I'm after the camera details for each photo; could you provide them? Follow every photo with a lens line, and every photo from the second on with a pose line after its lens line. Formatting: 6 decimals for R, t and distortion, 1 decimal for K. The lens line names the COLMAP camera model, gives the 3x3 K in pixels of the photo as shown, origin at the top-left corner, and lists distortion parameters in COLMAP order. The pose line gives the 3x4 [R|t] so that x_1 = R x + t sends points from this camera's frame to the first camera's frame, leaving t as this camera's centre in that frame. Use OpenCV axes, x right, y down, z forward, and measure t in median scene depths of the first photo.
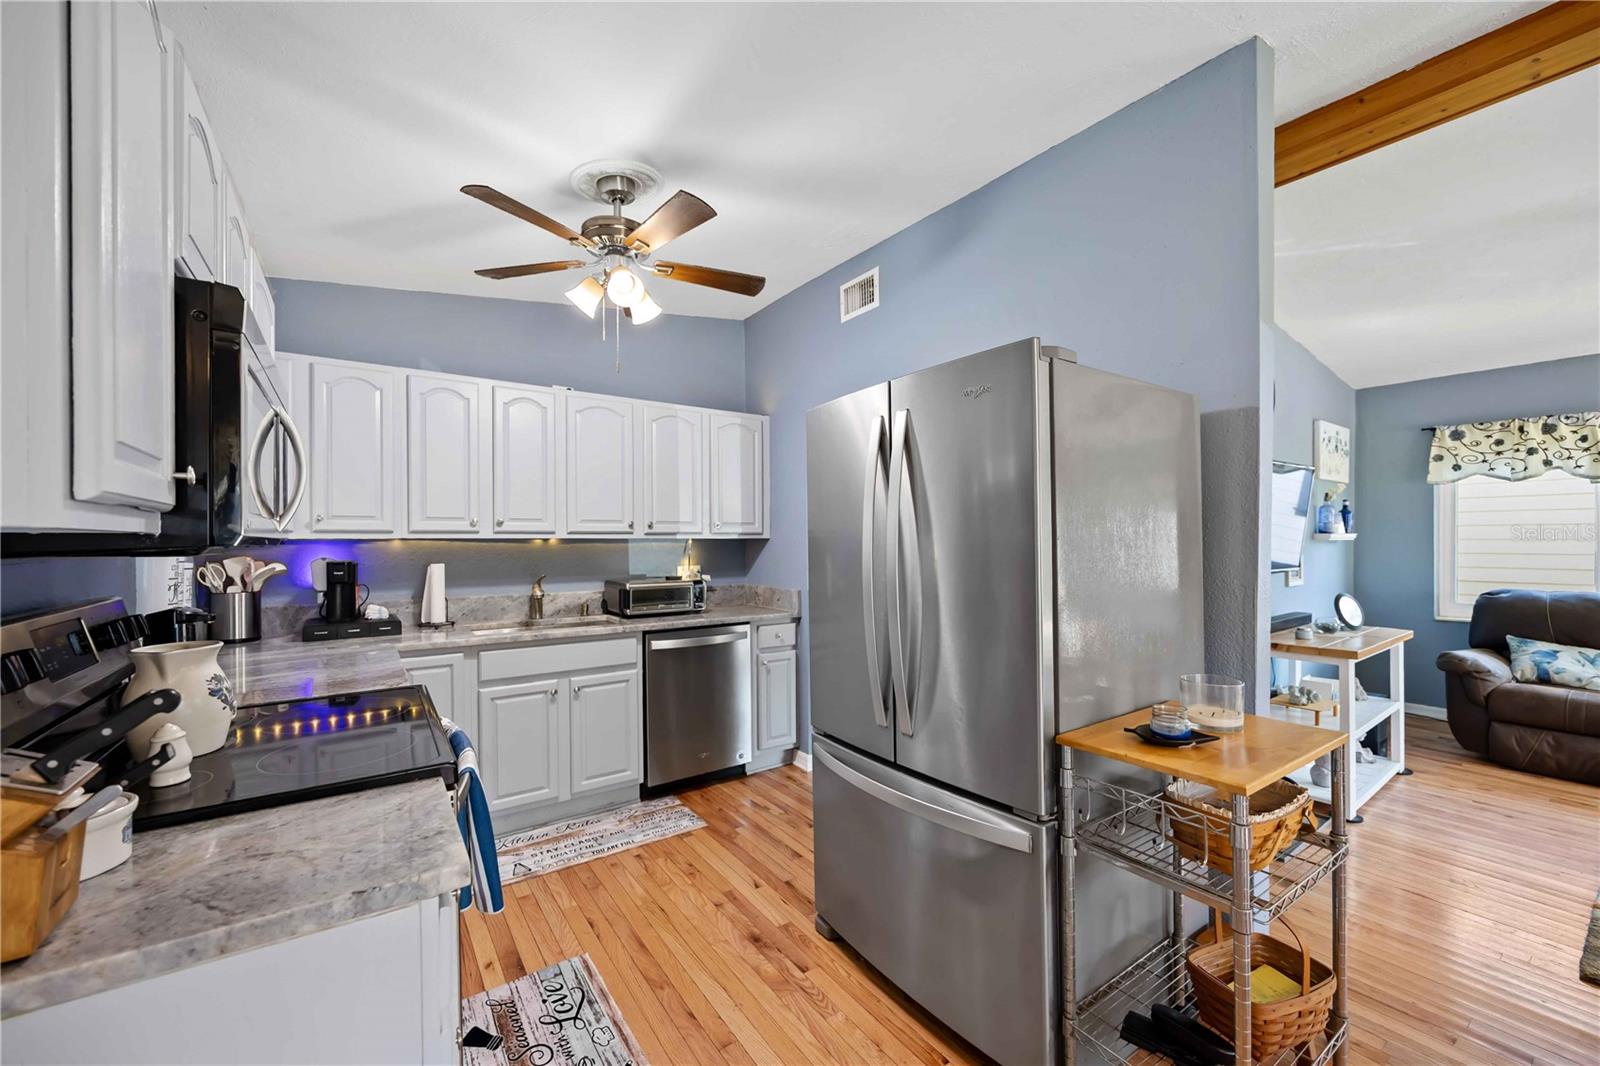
lens RADIAL K [[616.6, 0, 791.1], [0, 616.6, 544.5], [0, 0, 1]] dist [-0.001735, -0.000463]
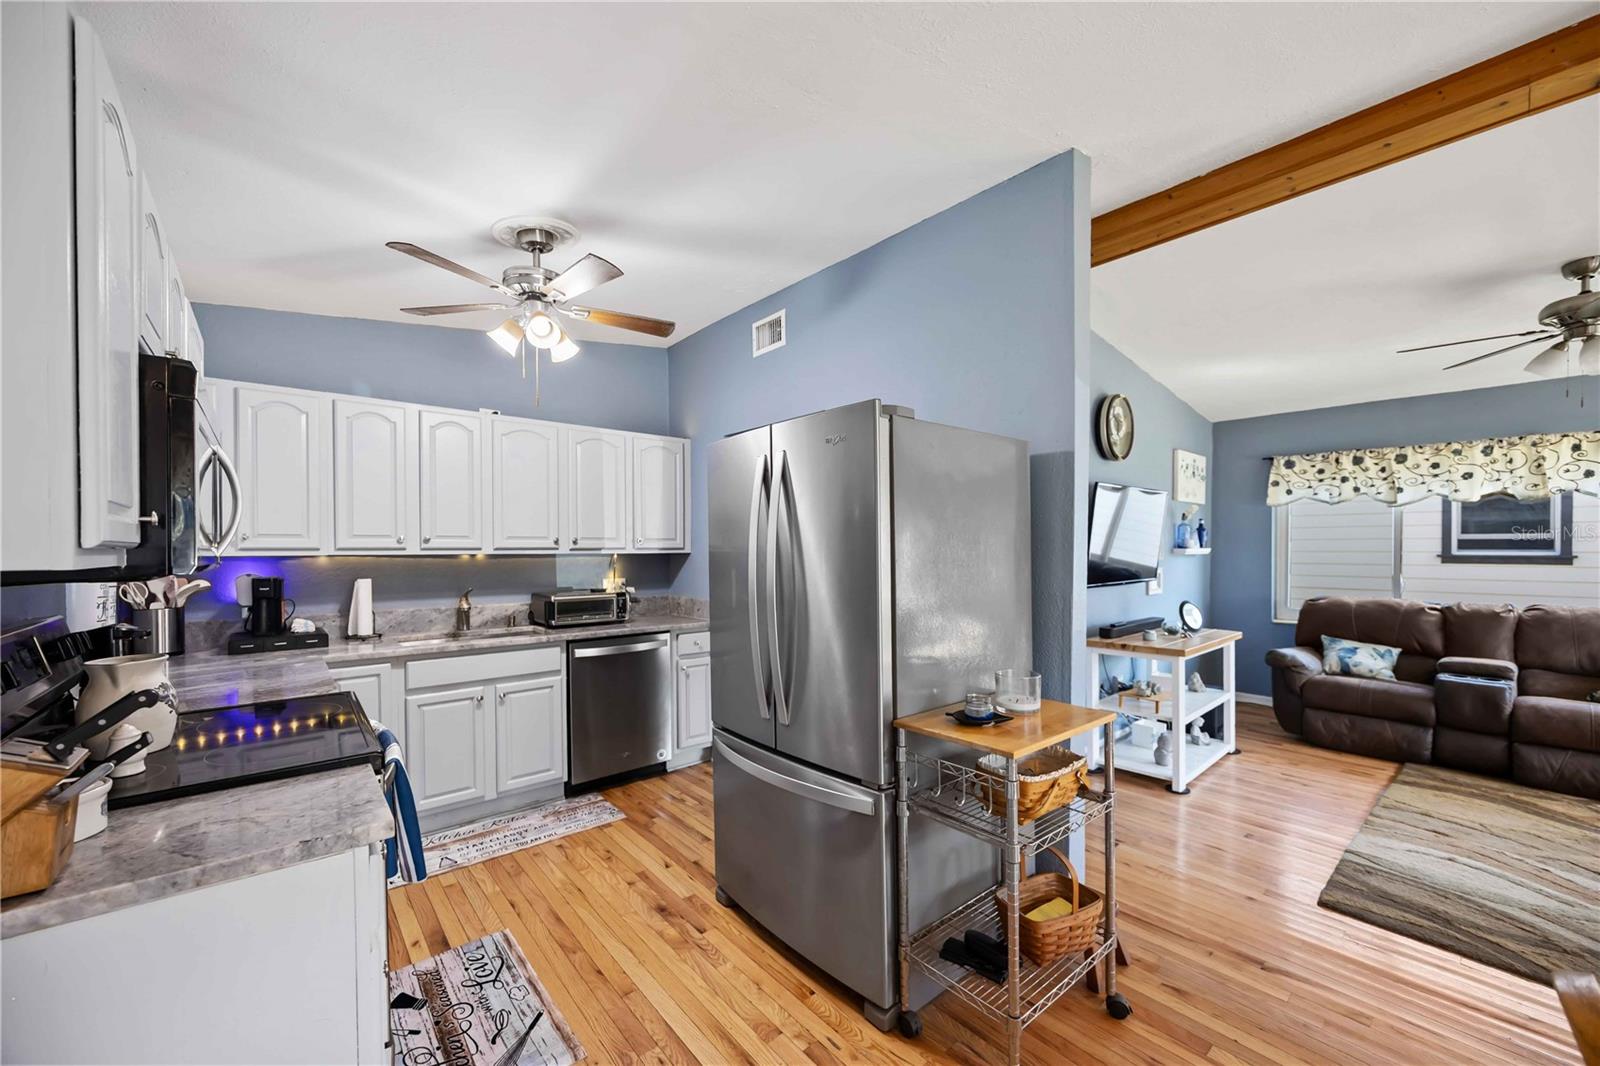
lens RADIAL K [[616.6, 0, 796.4], [0, 616.6, 555.5], [0, 0, 1]] dist [-0.001735, -0.000463]
pose [[0.995697, 0.000168, 0.092673, 0.081150], [-0.000720, 0.999982, 0.005924, -0.020111], [-0.092671, -0.005965, 0.995679, -0.147876]]
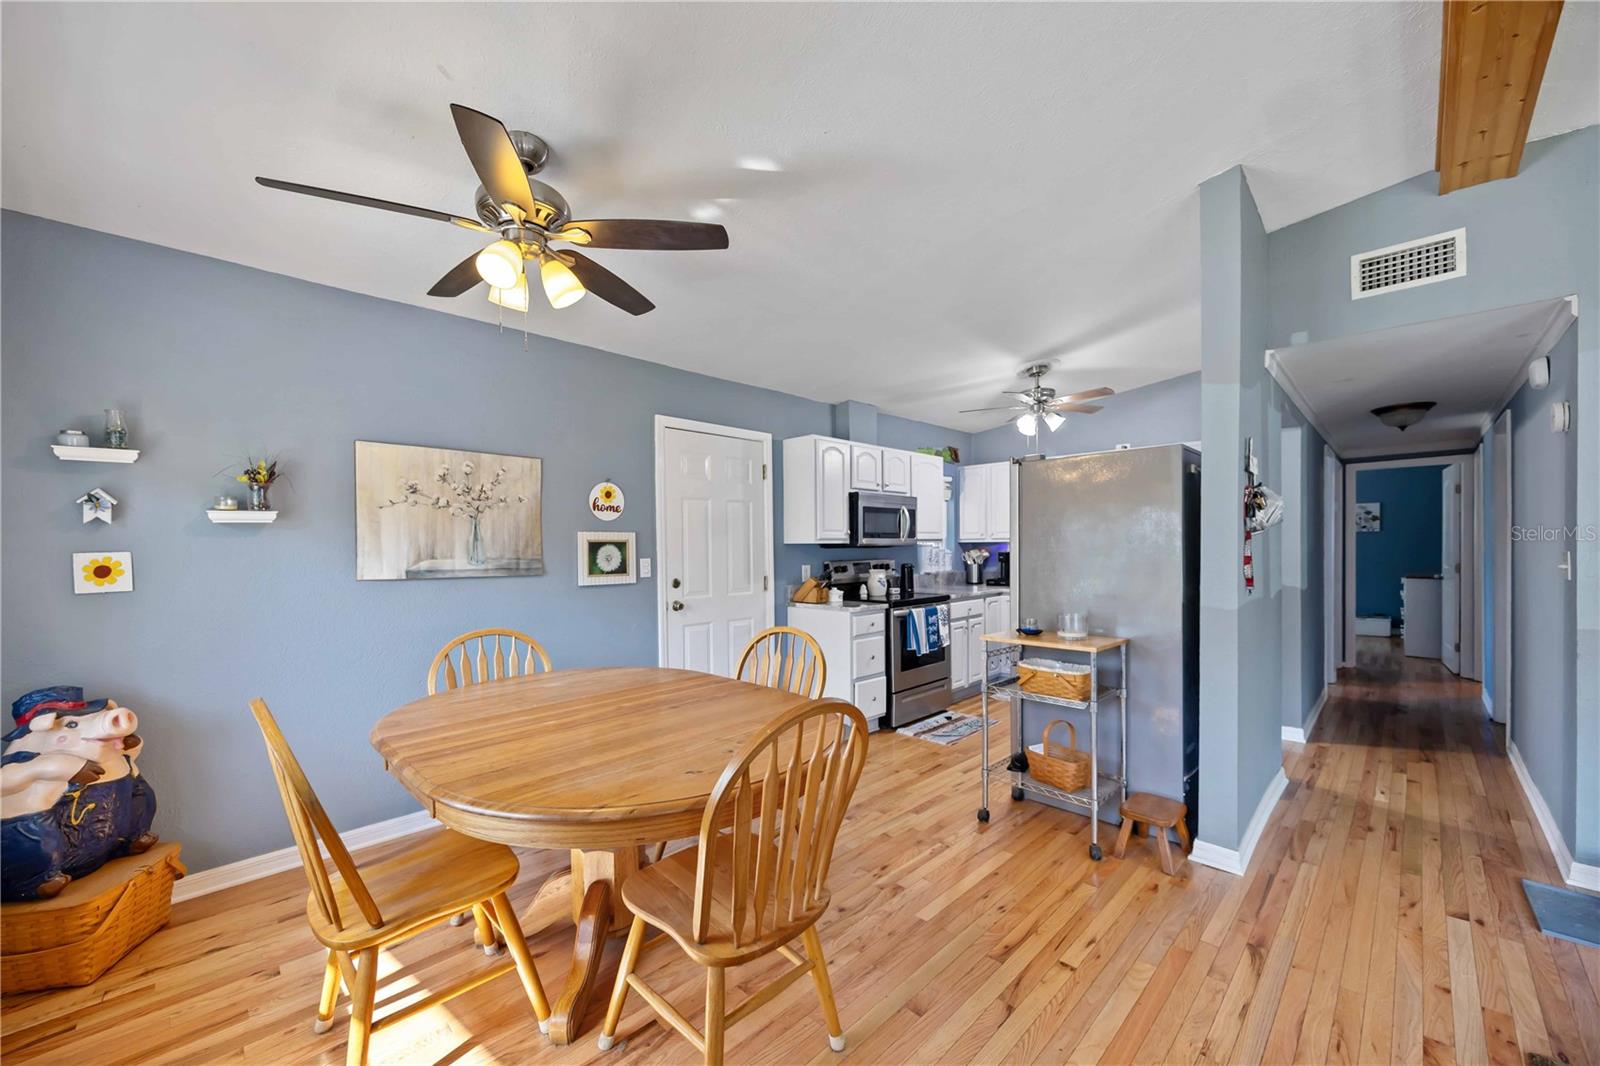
lens RADIAL K [[616.6, 0, 810.5], [0, 616.6, 547.6], [0, 0, 1]] dist [-0.001735, -0.000463]
pose [[0.188987, 0.004931, -0.981967, 1.707340], [0.002766, 0.999981, 0.005554, -0.004016], [0.981976, -0.003766, 0.188970, -0.130191]]
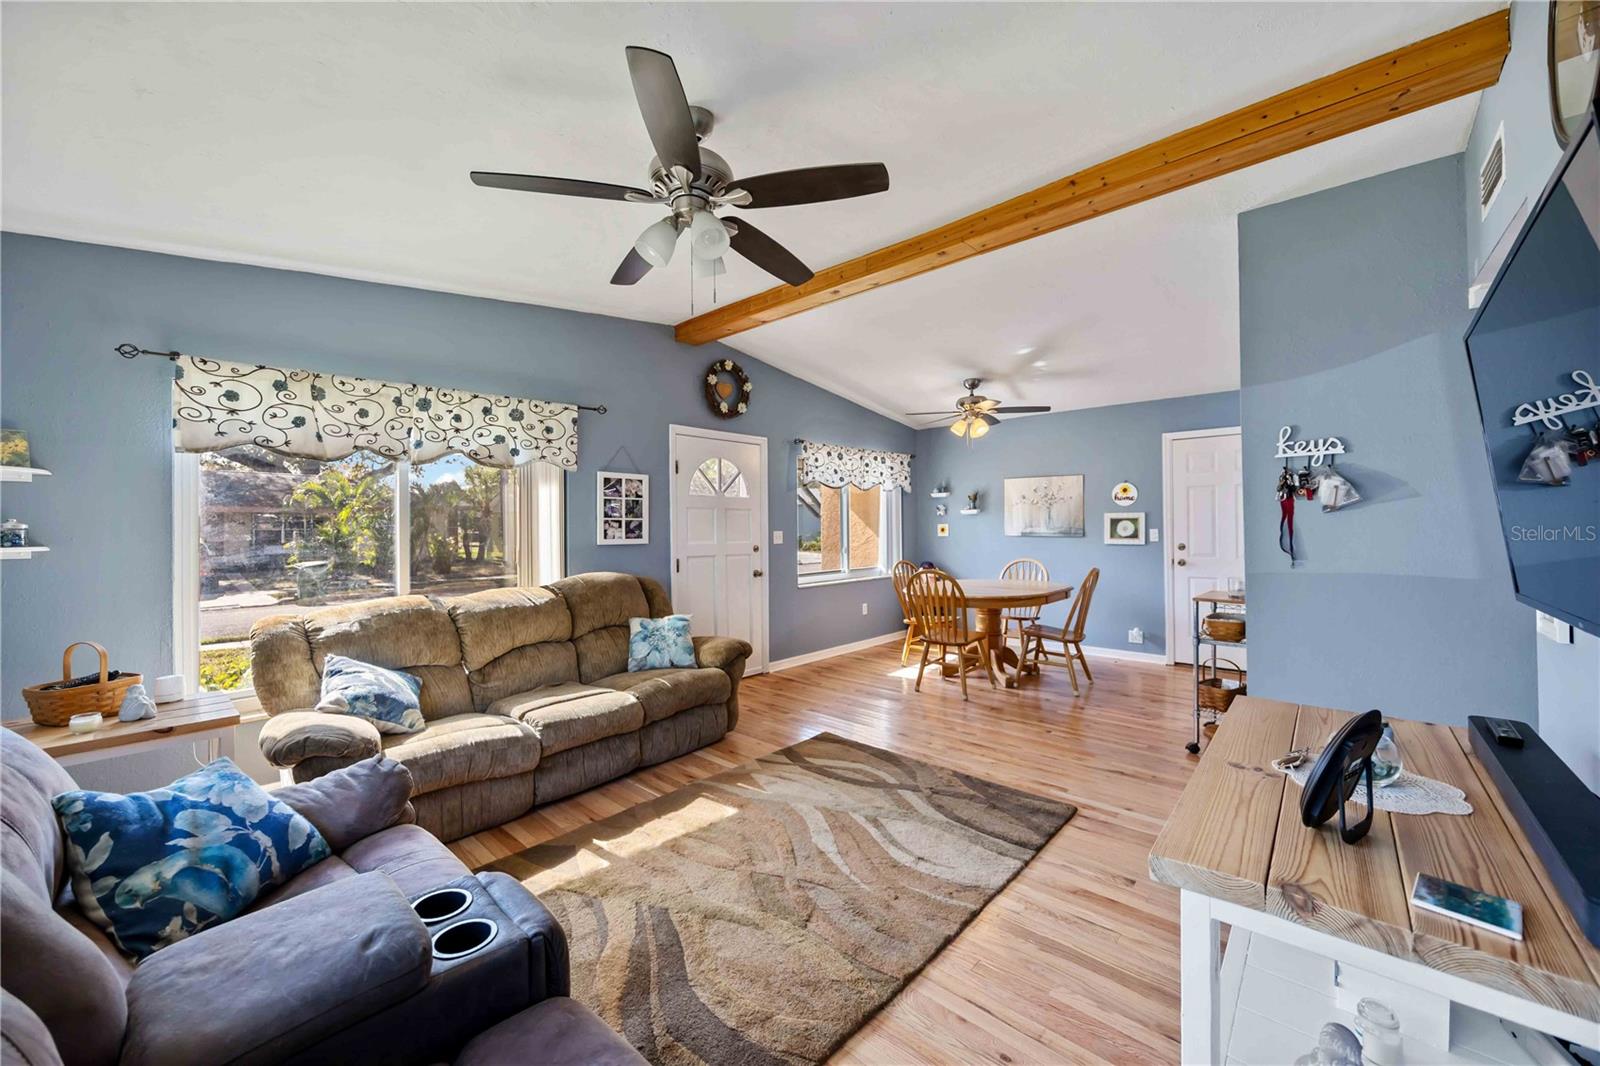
lens RADIAL K [[616.6, 0, 794.9], [0, 616.6, 522.4], [0, 0, 1]] dist [-0.001735, -0.000463]
pose [[-0.974196, 0.012065, -0.225379, 2.037999], [0.012234, 0.999925, 0.000648, -0.015207], [0.225370, -0.002126, -0.974271, 2.054063]]
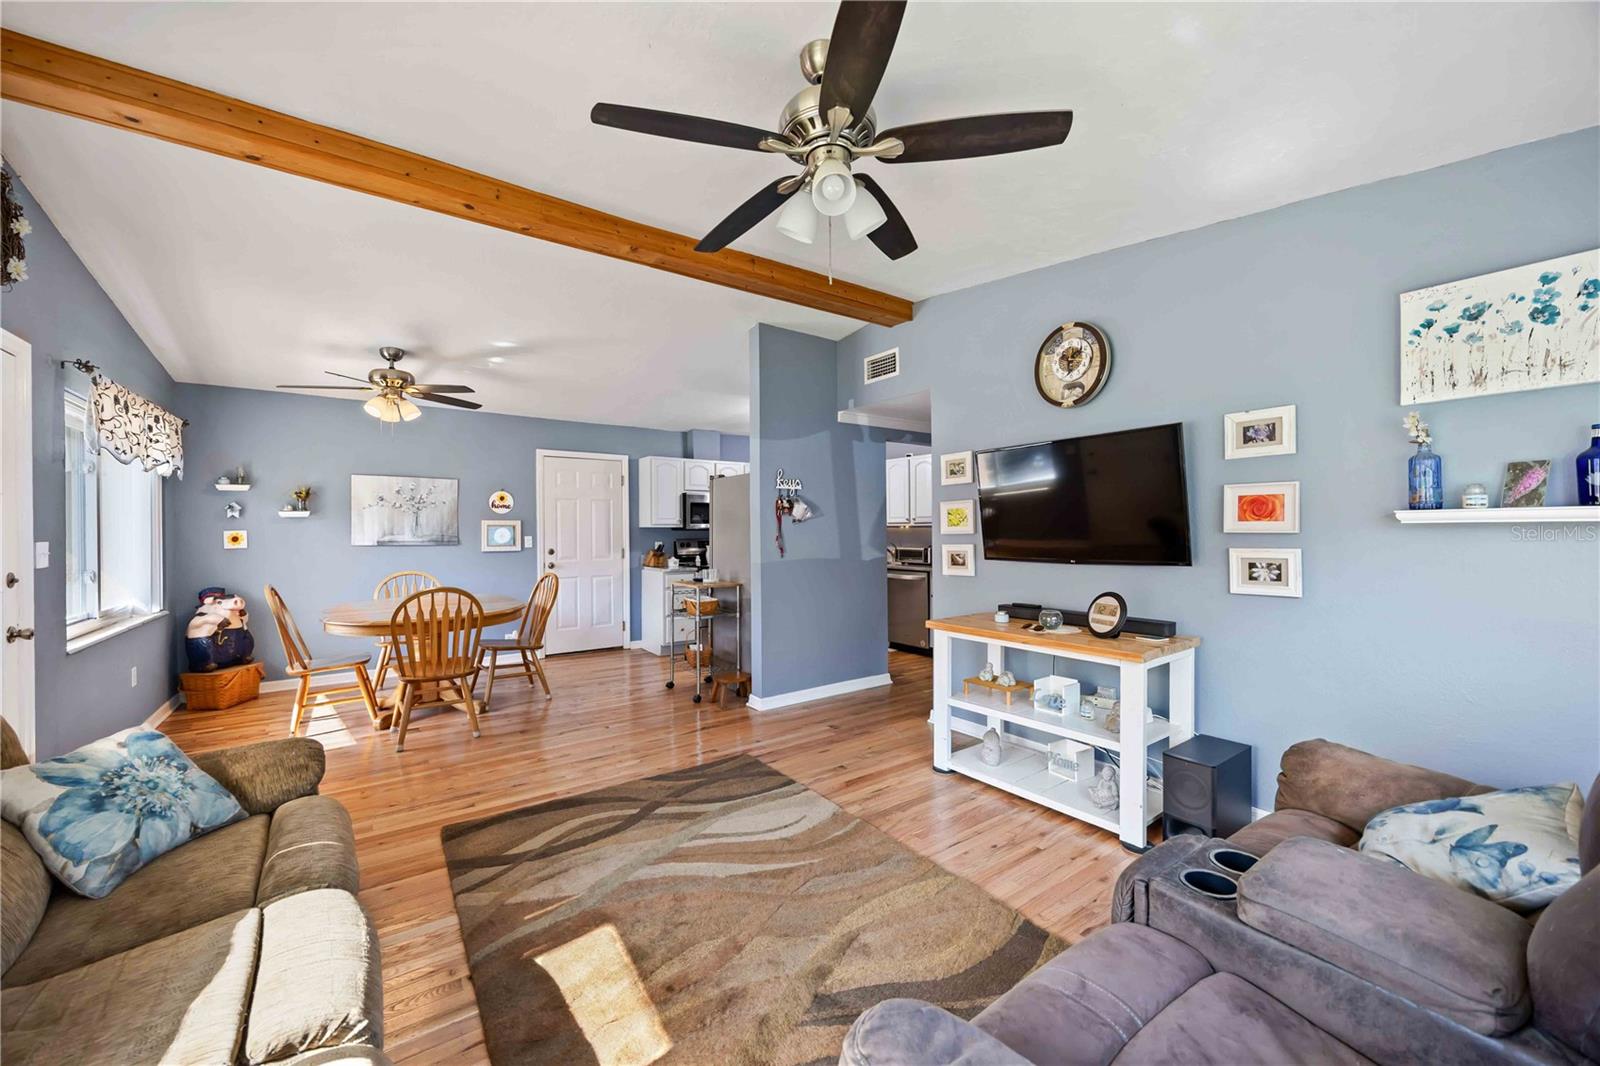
lens RADIAL K [[608.5, 0, 803.8], [0, 608.5, 526.5], [0, 0, 1]] dist [0.000210, -0.000268]
pose [[0.026595, -0.000984, -0.999646, 2.827790], [-0.000836, 0.999999, -0.001007, -0.008791], [0.999646, 0.000863, 0.026594, 0.987486]]
